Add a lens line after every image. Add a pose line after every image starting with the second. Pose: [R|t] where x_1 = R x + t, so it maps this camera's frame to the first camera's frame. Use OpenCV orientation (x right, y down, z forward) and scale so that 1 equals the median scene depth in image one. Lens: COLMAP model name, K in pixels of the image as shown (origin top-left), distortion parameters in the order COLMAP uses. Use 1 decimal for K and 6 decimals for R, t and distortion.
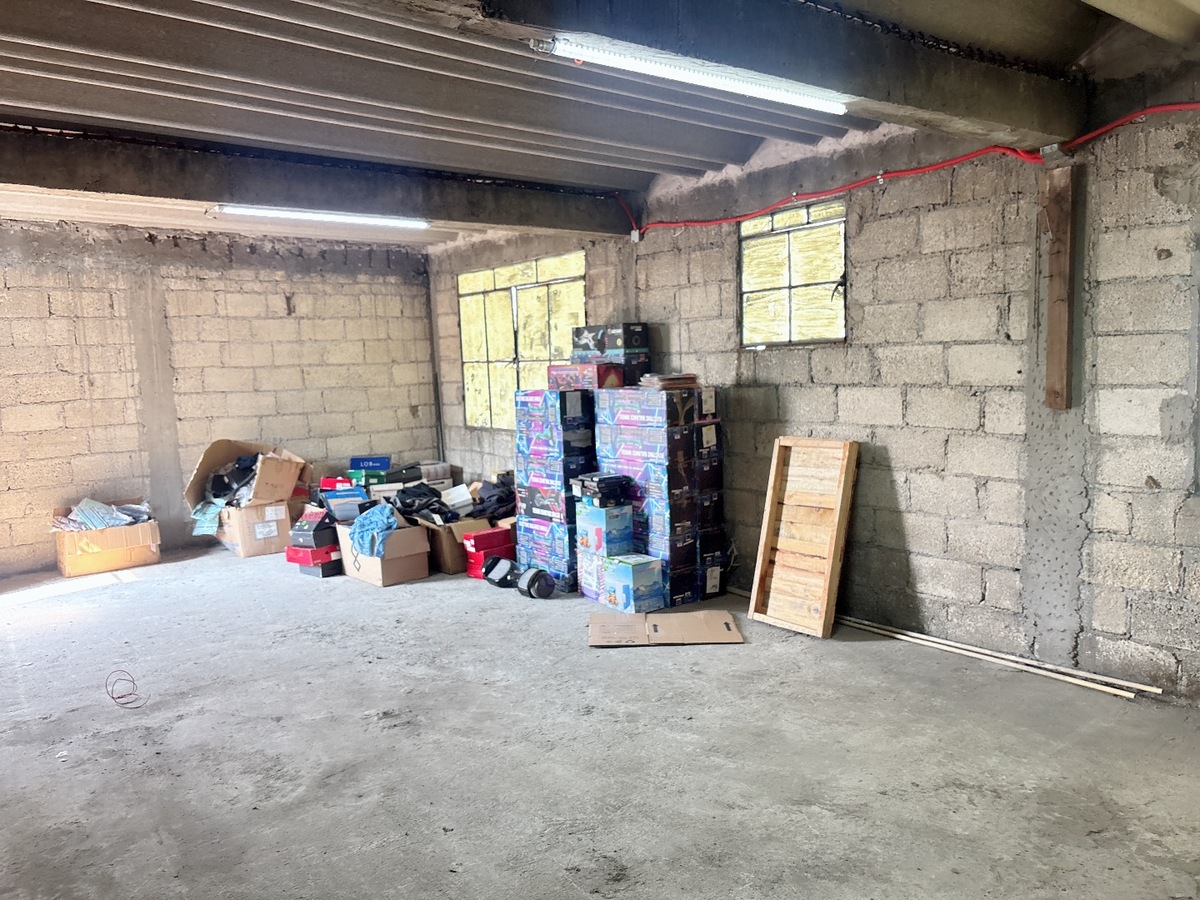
lens RADIAL K [[901.1, 0, 600.0], [0, 901.1, 450.0], [0, 0, 1]] dist [0.100078, -0.168185]
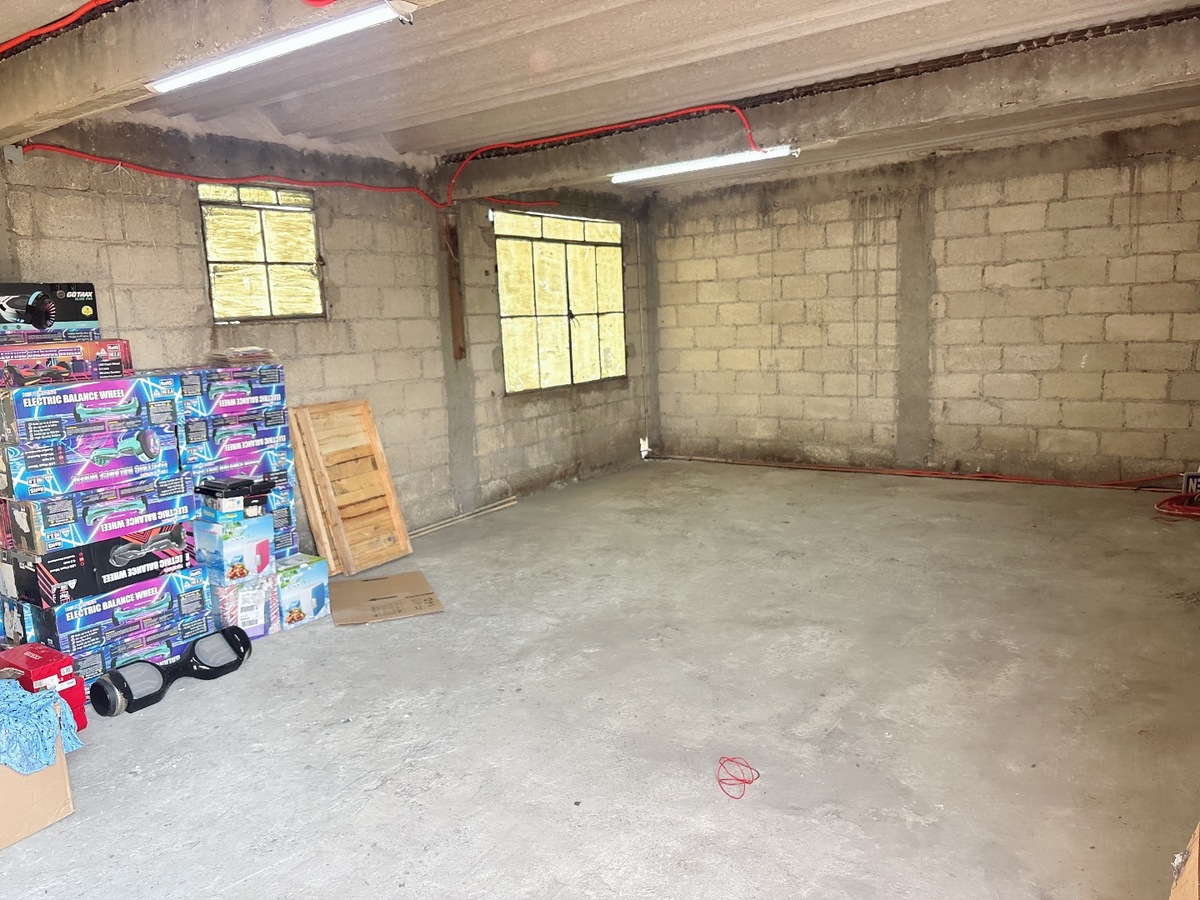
lens RADIAL K [[907.0, 0, 582.2], [0, 907.0, 451.4], [0, 0, 1]] dist [0.004073, -0.003296]
pose [[-0.334041, -0.093003, 0.937959, -0.925497], [0.151387, 0.976907, 0.150779, -0.075817], [-0.930322, 0.192361, -0.312248, 1.074984]]
